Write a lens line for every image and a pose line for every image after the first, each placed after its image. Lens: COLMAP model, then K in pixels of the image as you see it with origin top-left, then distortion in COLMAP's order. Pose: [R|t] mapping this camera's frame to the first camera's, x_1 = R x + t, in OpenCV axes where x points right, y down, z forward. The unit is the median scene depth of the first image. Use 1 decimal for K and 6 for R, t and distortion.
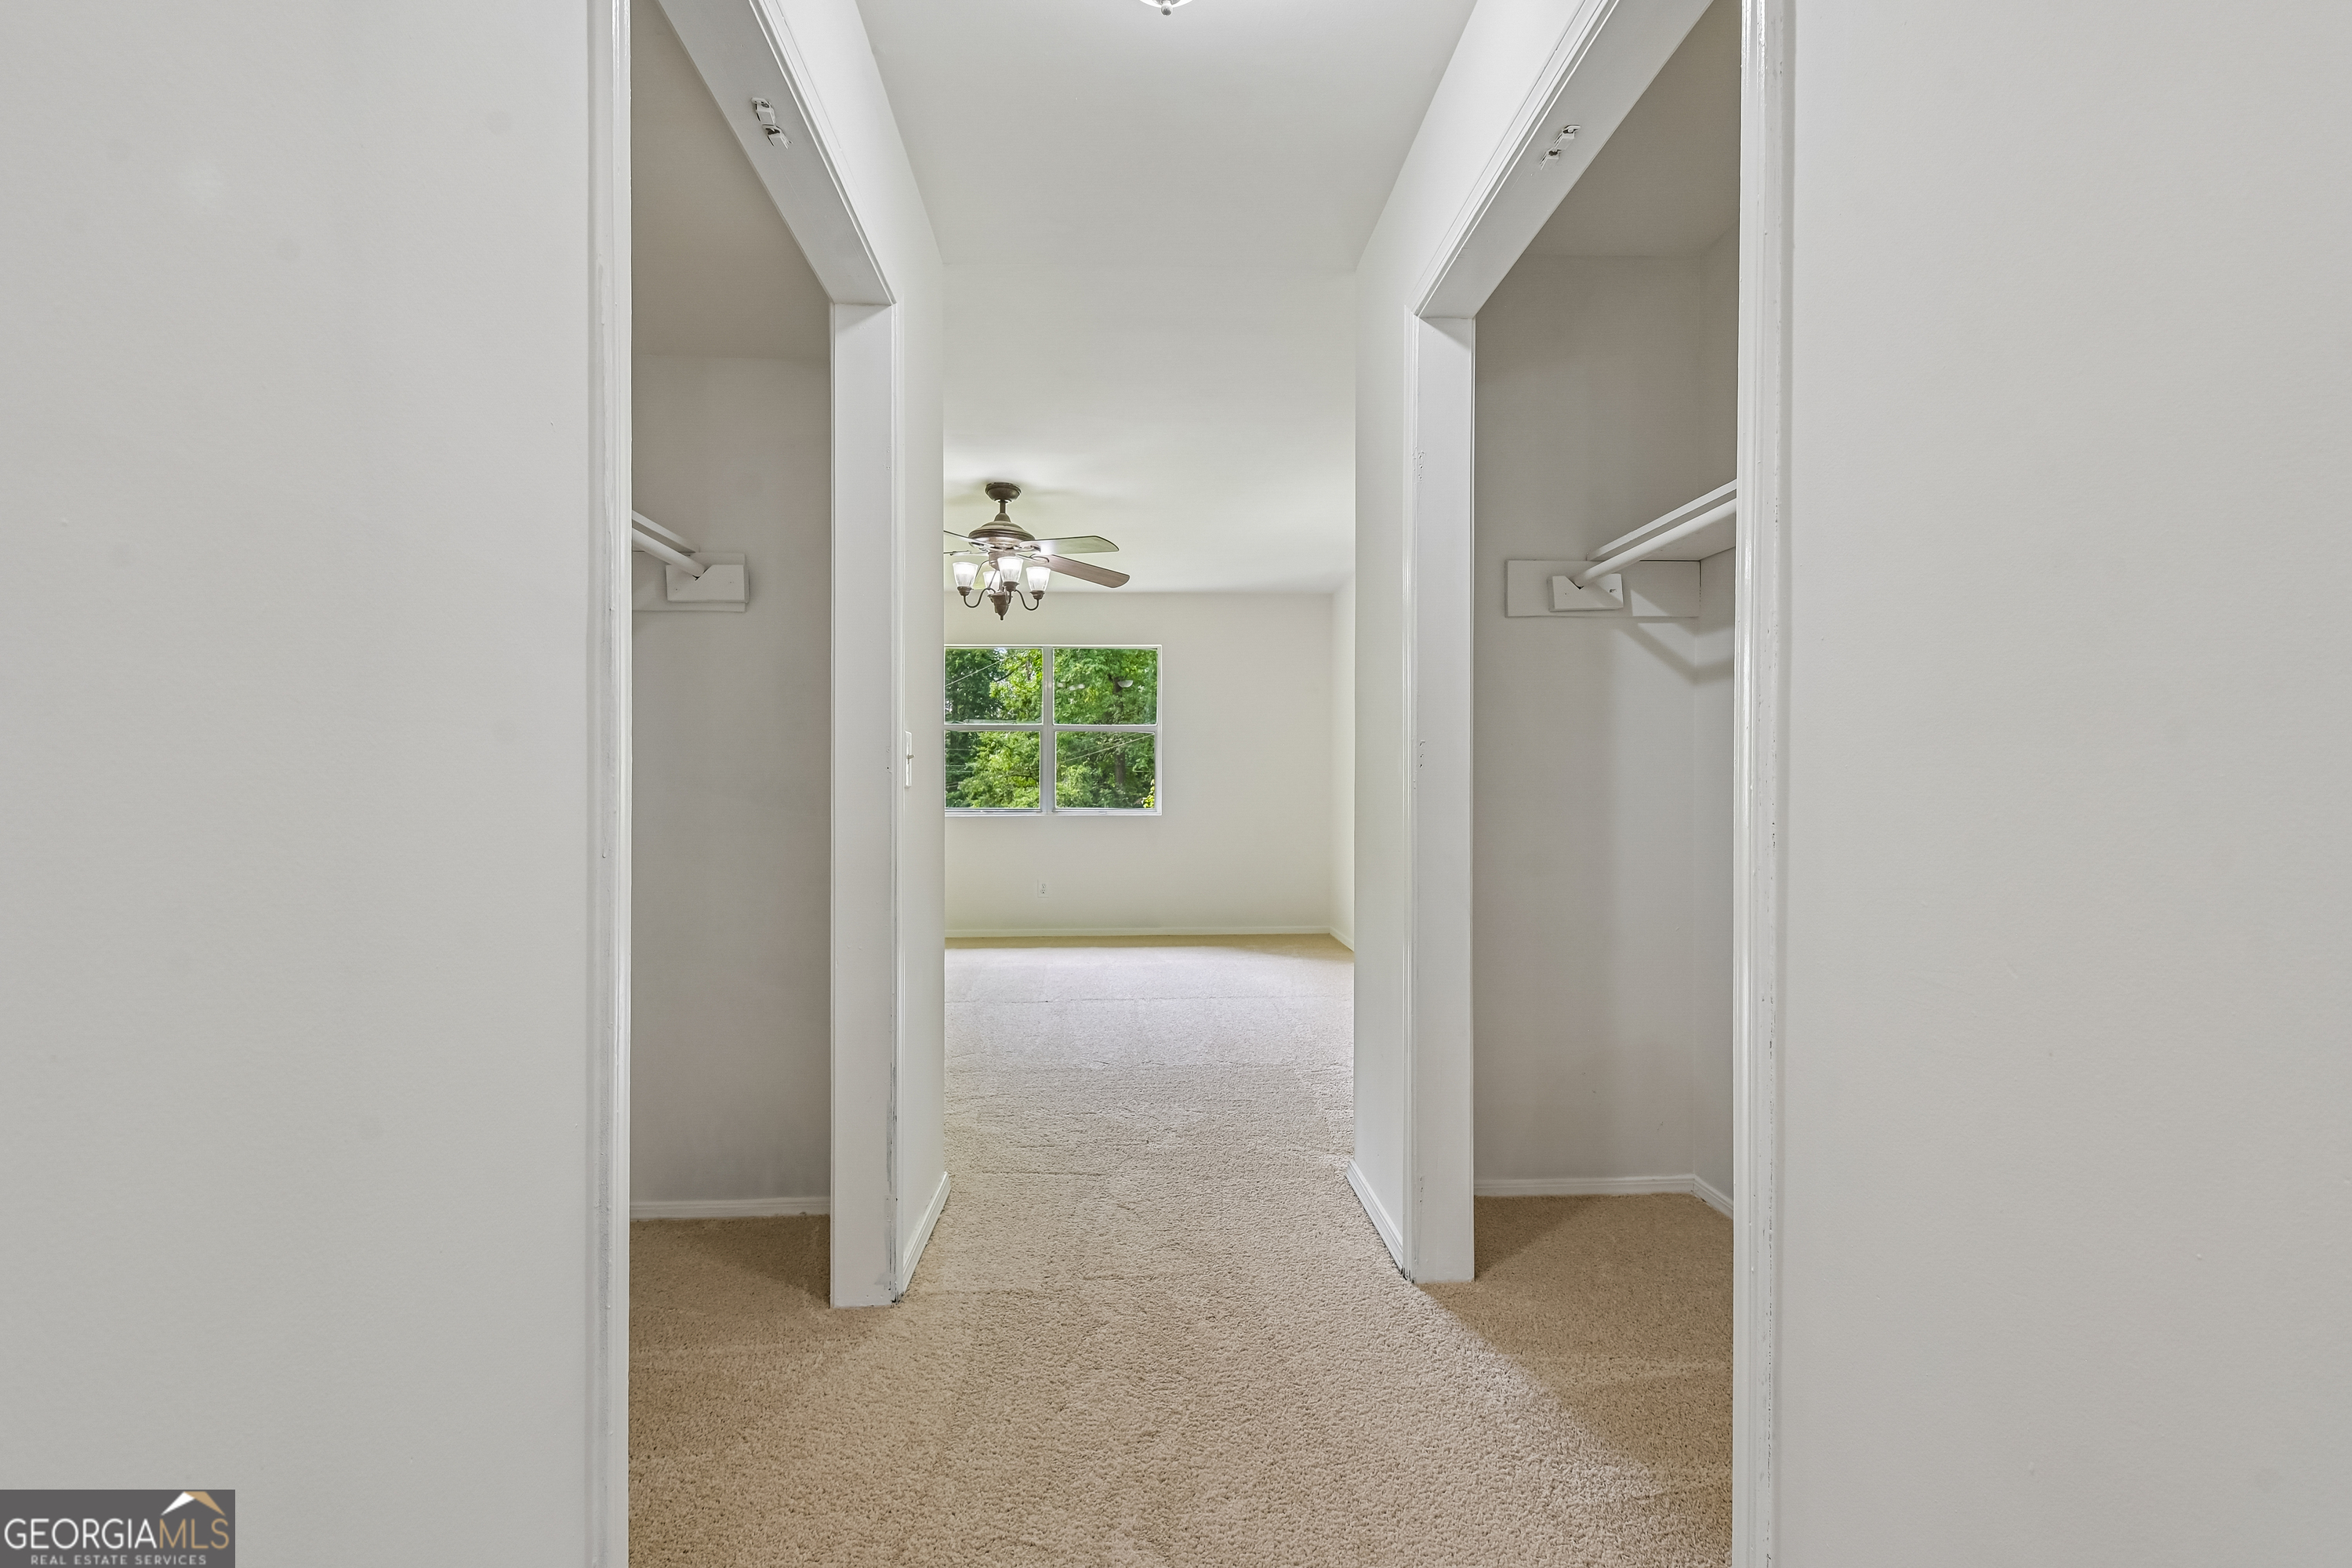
lens RADIAL K [[1081.8, 0, 1169.0], [0, 1081.8, 774.4], [0, 0, 1]] dist [-0.013323, -0.003470]
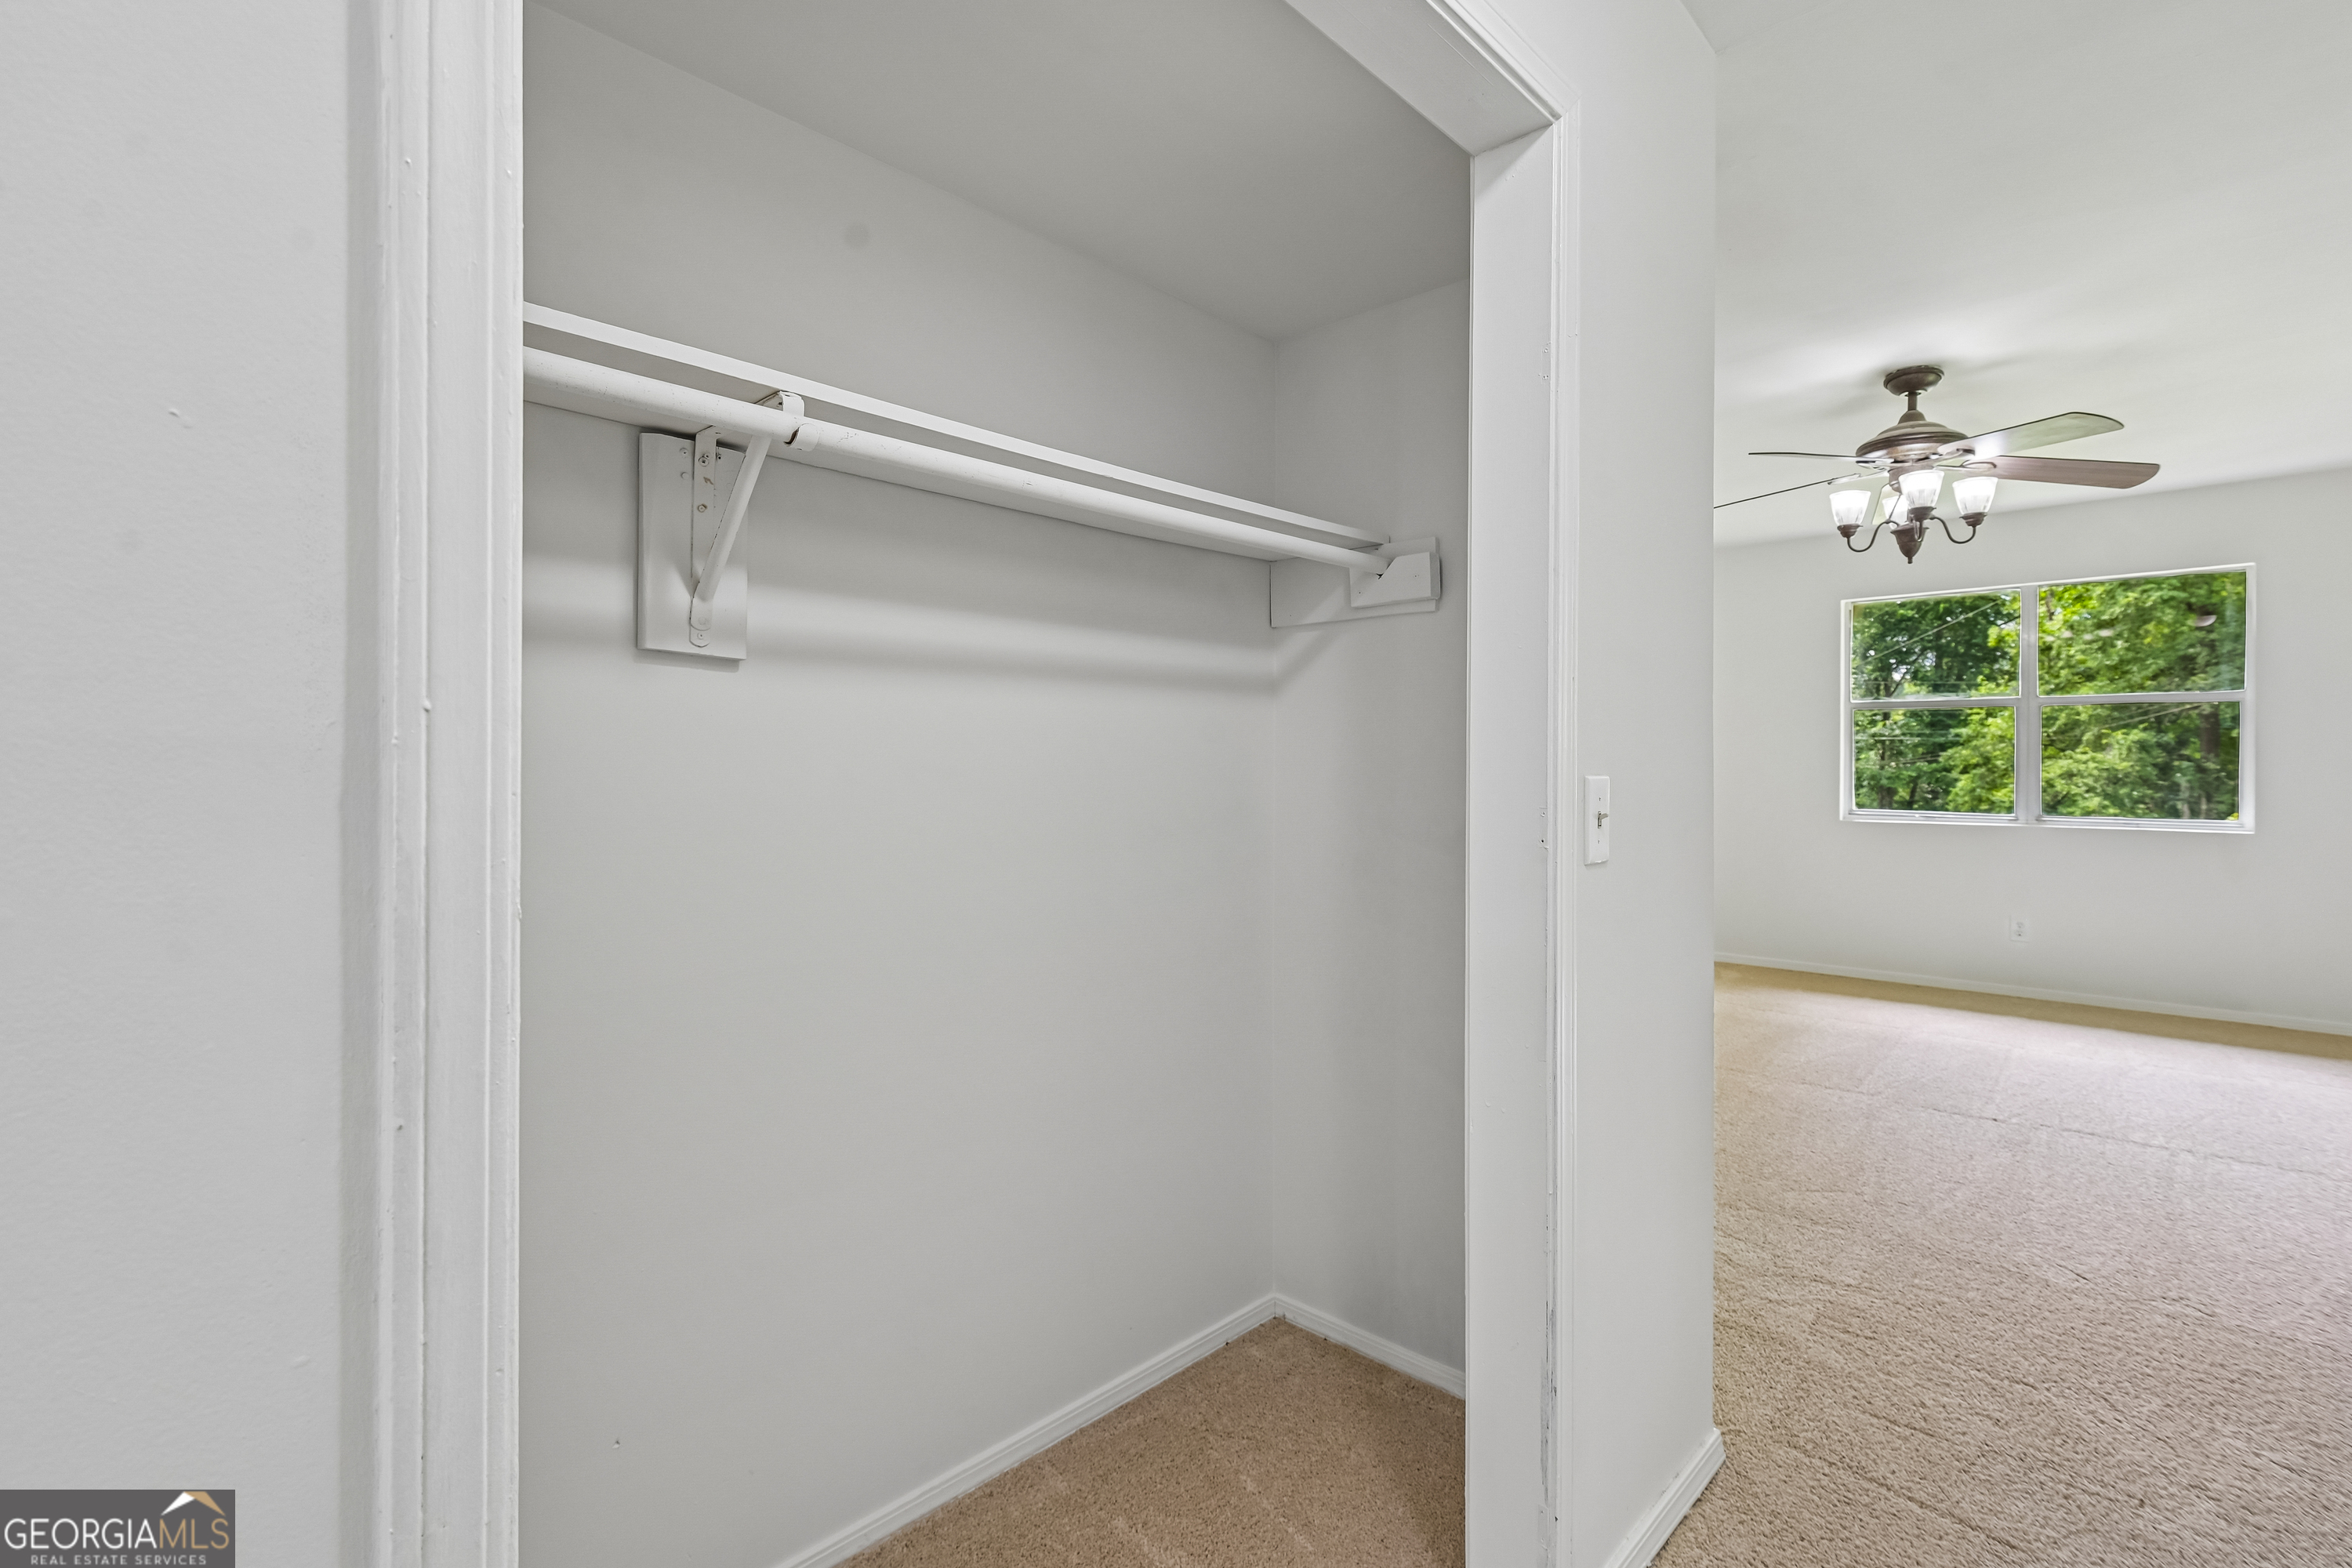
lens RADIAL K [[1081.8, 0, 1108.6], [0, 1081.8, 762.1], [0, 0, 1]] dist [-0.013323, -0.003470]
pose [[0.664599, -0.004108, -0.747189, 0.018719], [0.011641, 0.999920, 0.004857, -0.023782], [0.747109, -0.011926, 0.664594, 0.150276]]
